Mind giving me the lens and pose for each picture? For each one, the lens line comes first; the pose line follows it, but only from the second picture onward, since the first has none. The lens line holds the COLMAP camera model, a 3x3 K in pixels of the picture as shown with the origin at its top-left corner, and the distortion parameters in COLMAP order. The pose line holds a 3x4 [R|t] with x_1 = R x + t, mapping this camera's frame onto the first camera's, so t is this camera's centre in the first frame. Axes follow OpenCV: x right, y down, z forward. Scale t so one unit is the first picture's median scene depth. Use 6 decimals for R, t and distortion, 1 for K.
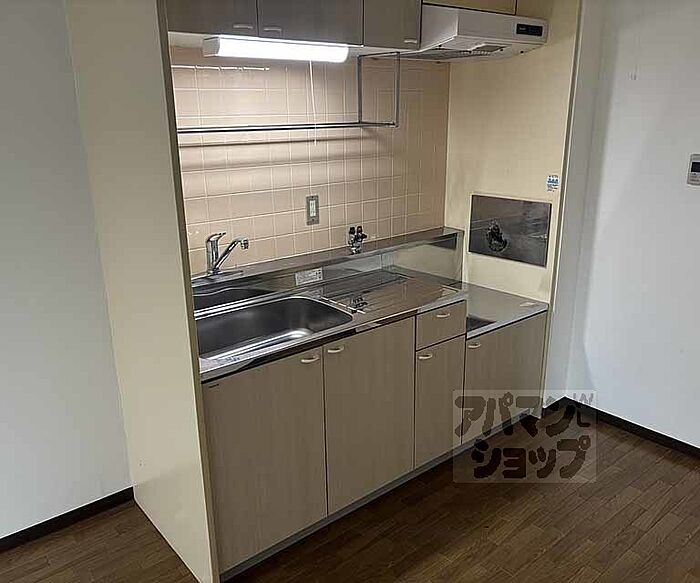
lens RADIAL K [[590.2, 0, 350.0], [0, 590.2, 291.5], [0, 0, 1]] dist [0.154568, -0.270740]
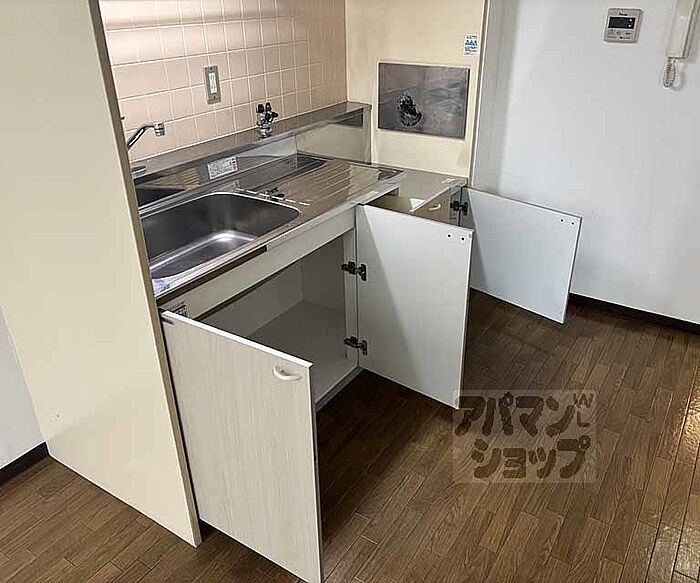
lens RADIAL K [[601.6, 0, 350.0], [0, 601.6, 291.5], [0, 0, 1]] dist [-0.001527, 0.004904]
pose [[0.955063, -0.132613, 0.265082, -0.135581], [0.084103, 0.978818, 0.186660, 0.002467], [-0.284221, -0.155978, 0.945986, 0.112569]]
